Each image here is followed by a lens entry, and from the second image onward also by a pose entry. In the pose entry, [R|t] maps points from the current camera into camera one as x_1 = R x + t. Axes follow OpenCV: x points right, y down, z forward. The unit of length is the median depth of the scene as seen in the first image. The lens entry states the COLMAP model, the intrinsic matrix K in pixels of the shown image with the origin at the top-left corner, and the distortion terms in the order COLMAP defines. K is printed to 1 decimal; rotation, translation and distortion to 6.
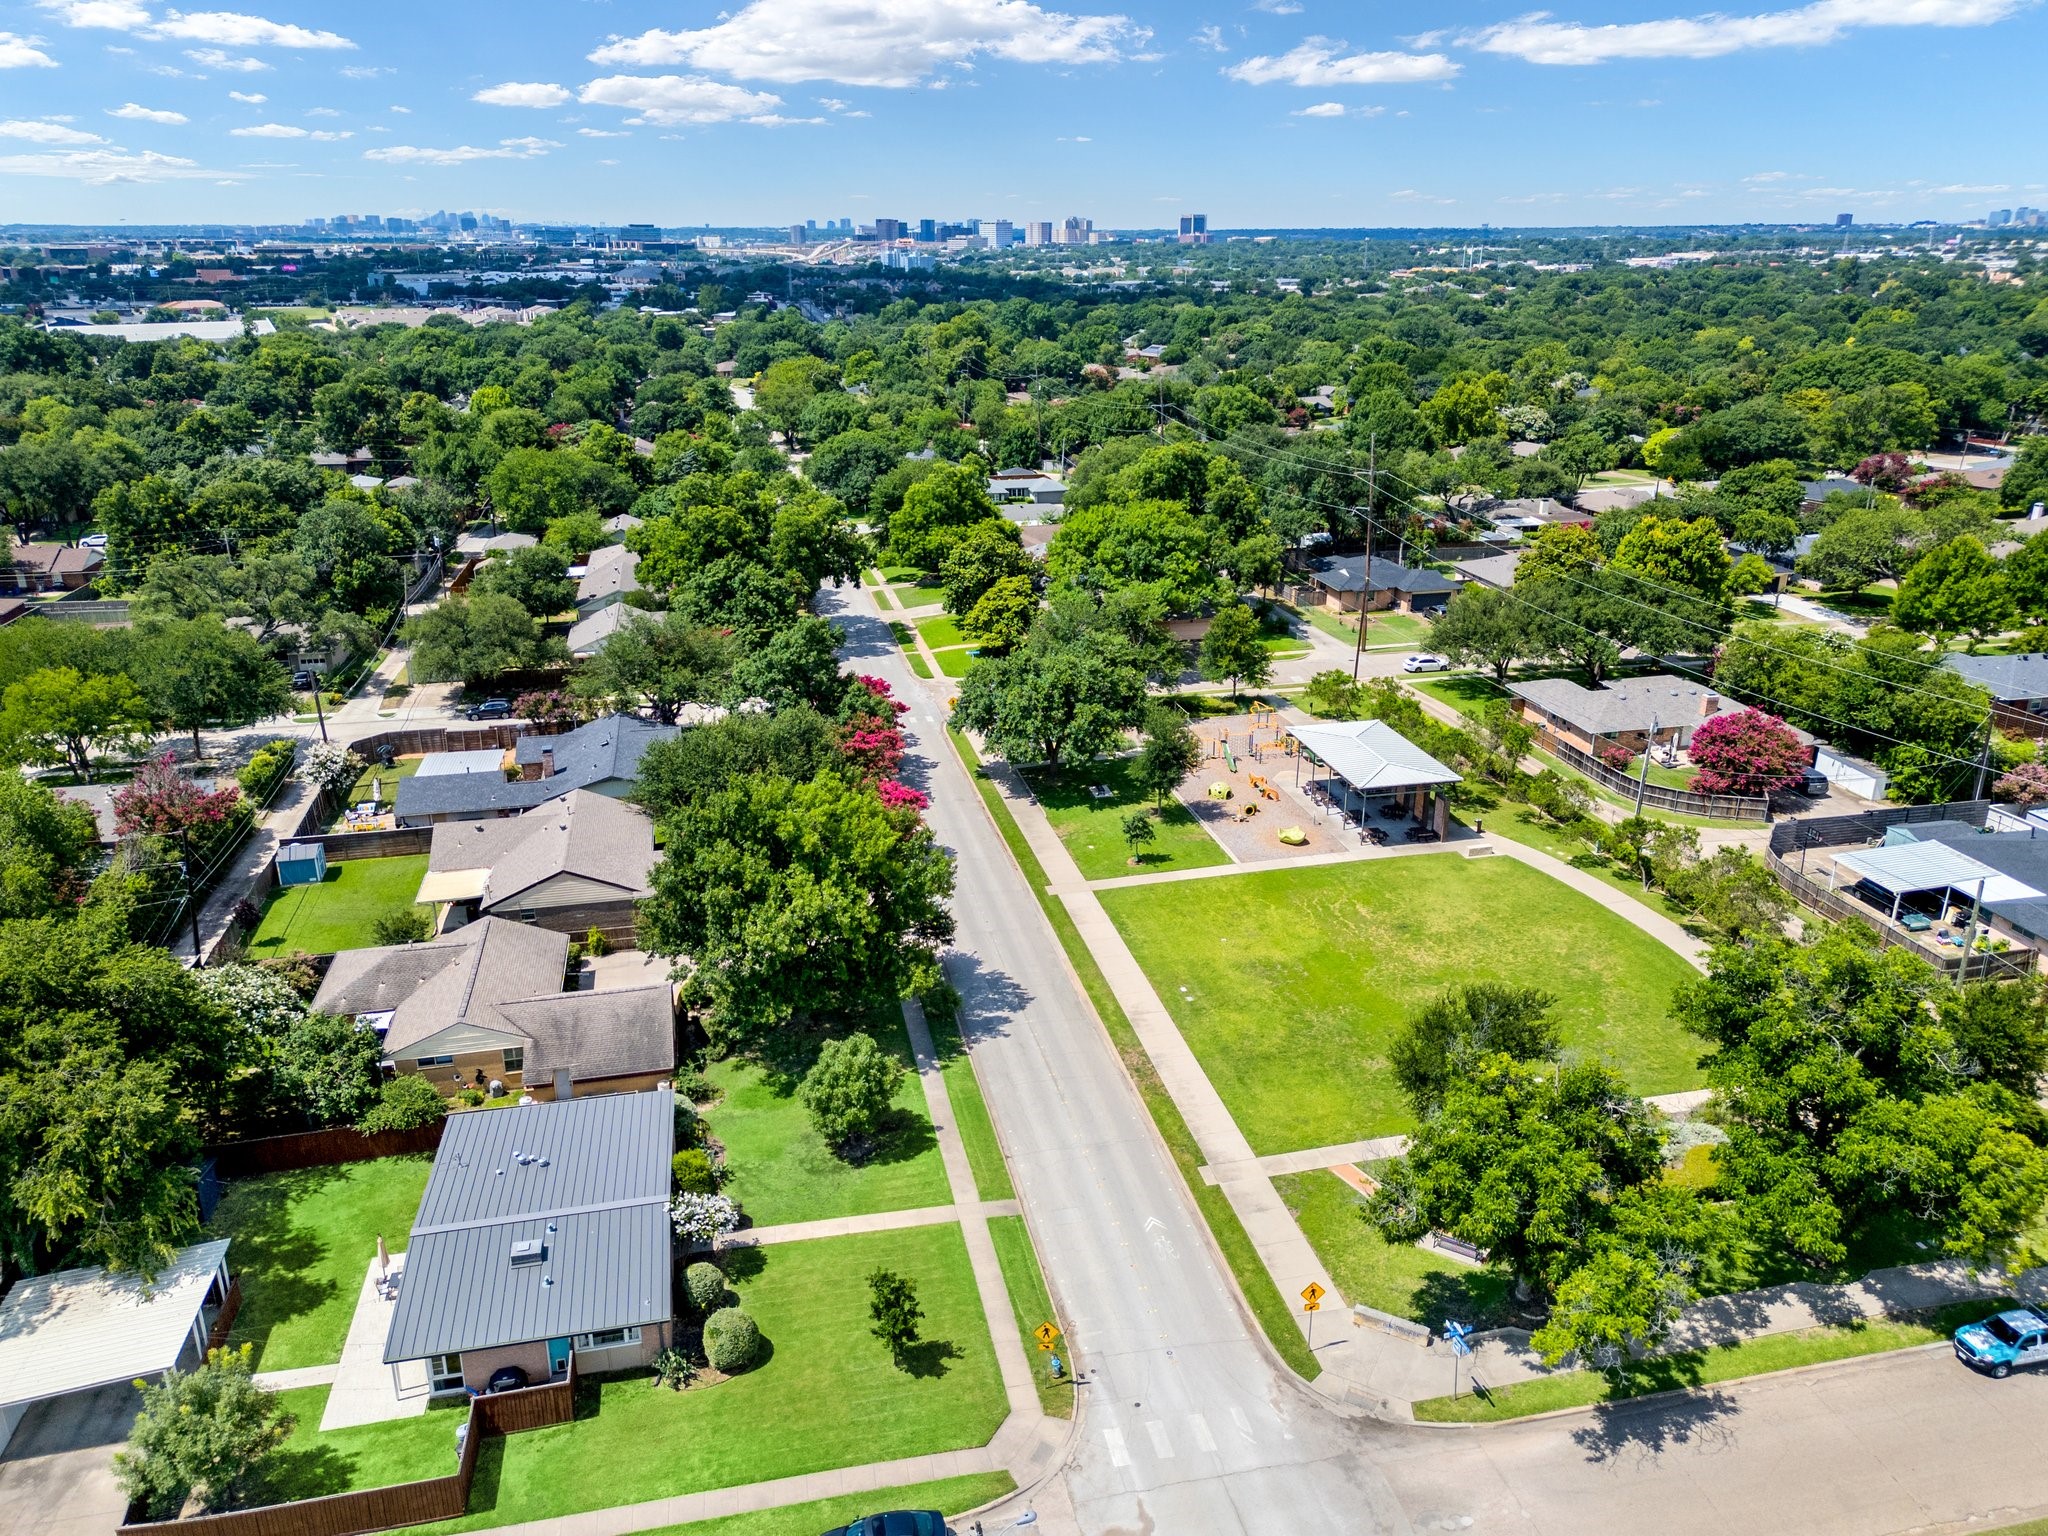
lens RADIAL K [[1425.4, 0, 1024.0], [0, 1425.4, 768.0], [0, 0, 1]] dist [0.058135, -0.001822]
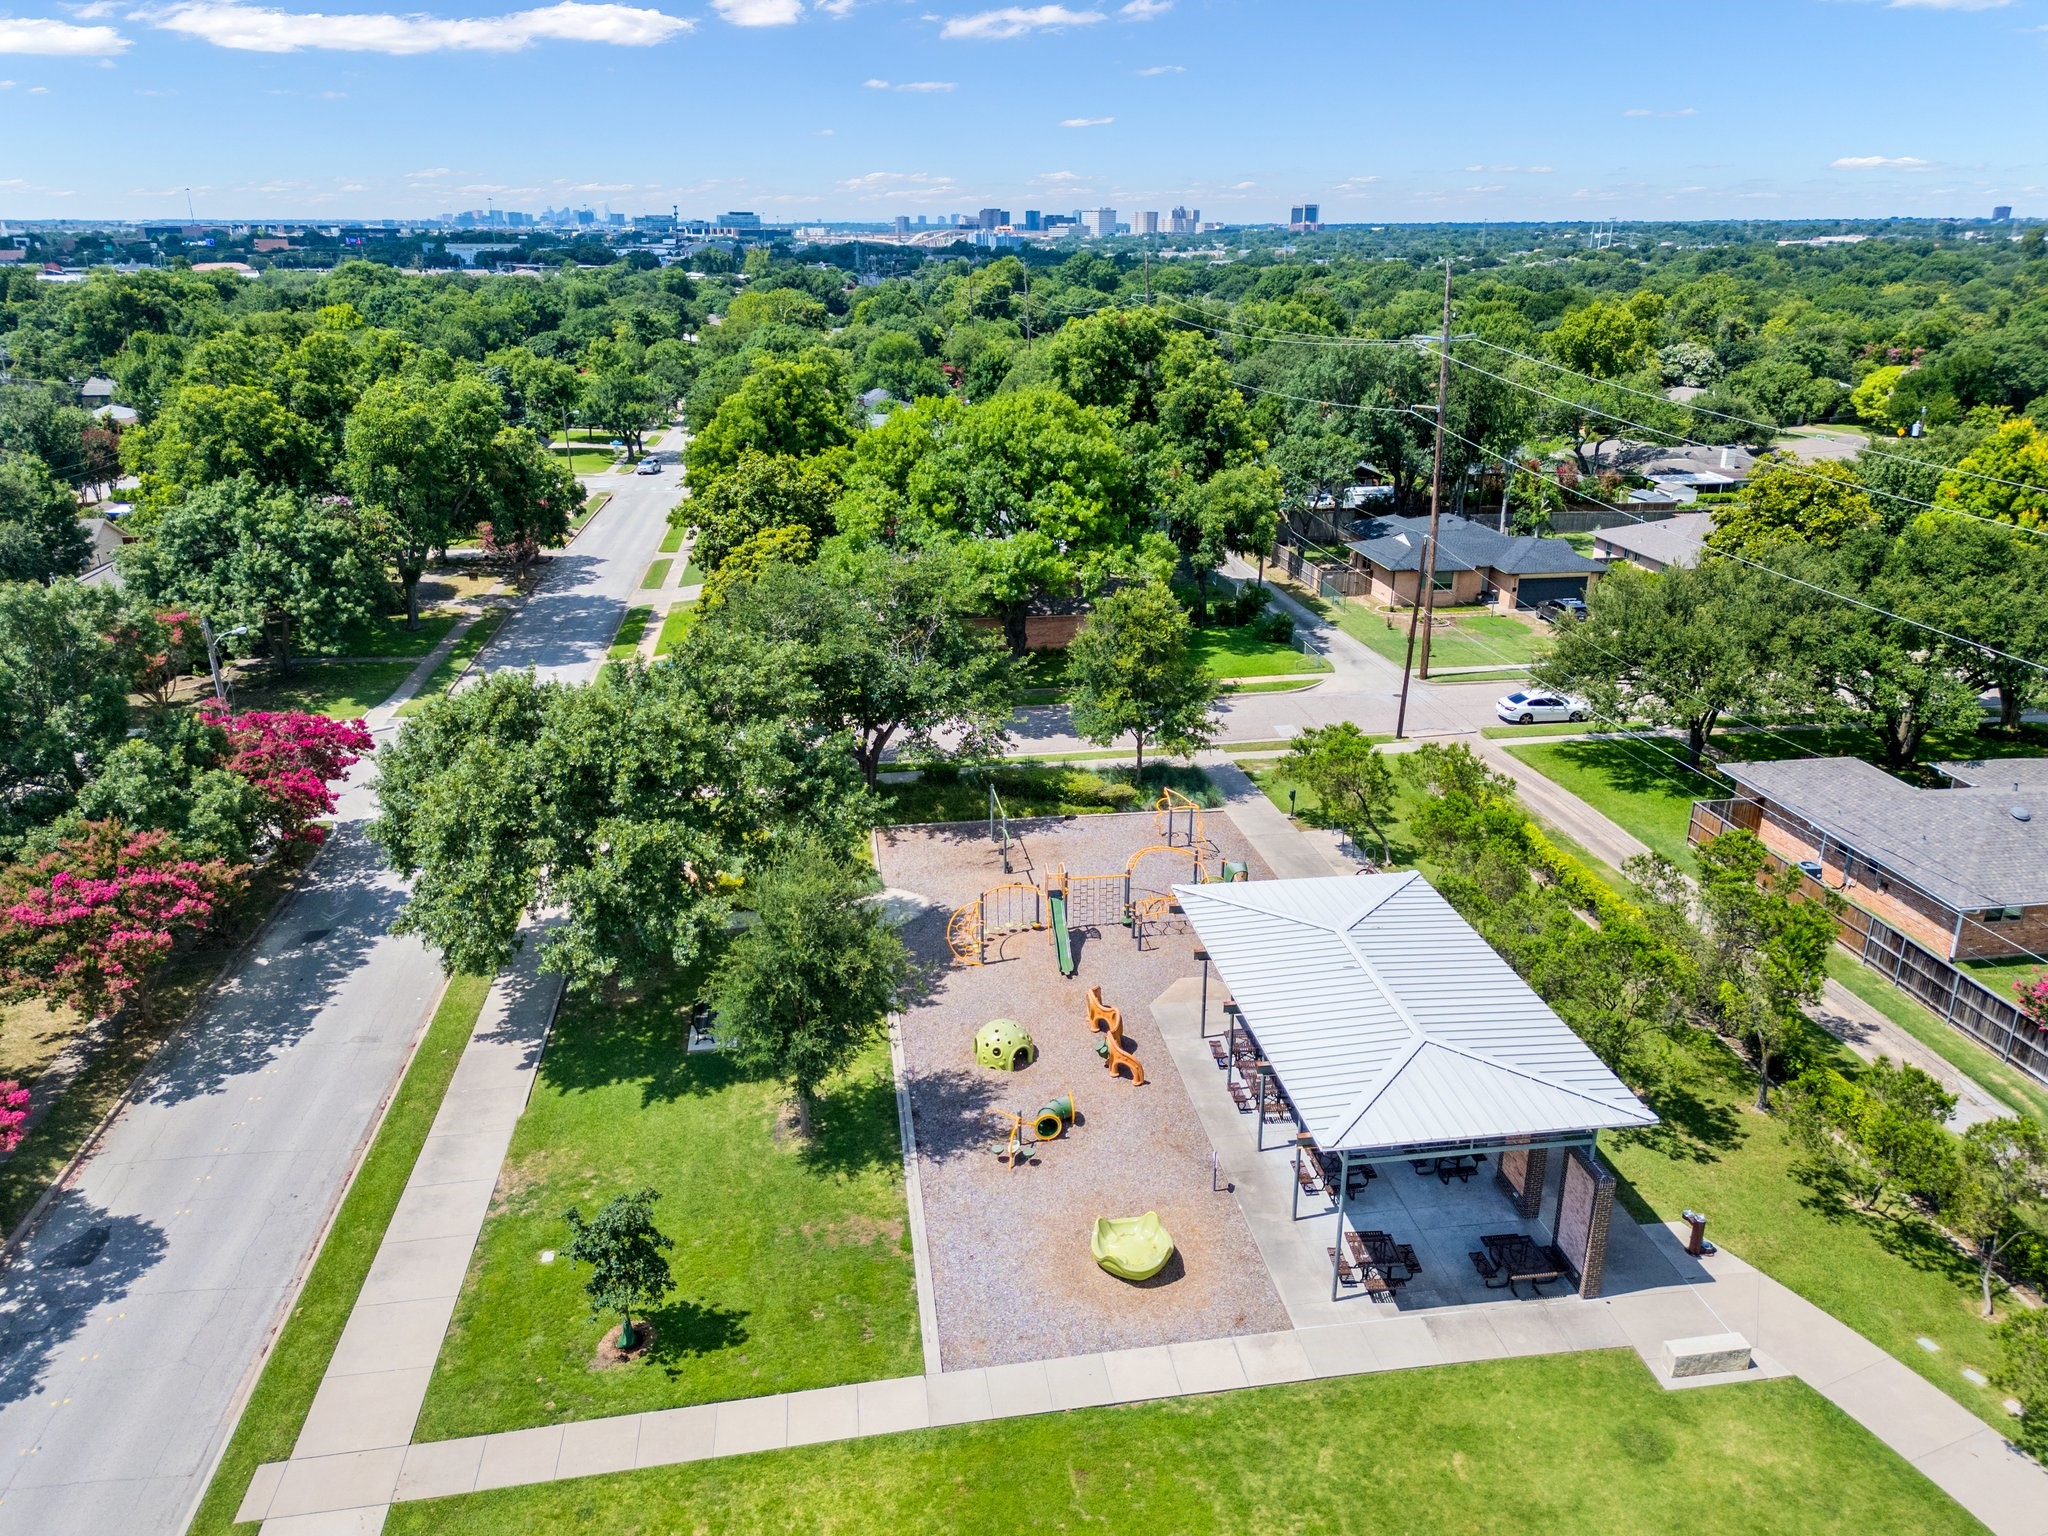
lens RADIAL K [[1434.9, 0, 1024.0], [0, 1434.9, 768.0], [0, 0, 1]] dist [0.035294, 0.000396]
pose [[0.997406, 0.027350, -0.066580, 0.117572], [-0.027252, 0.999626, 0.002380, -0.042685], [0.066621, -0.000559, 0.997778, 0.425277]]
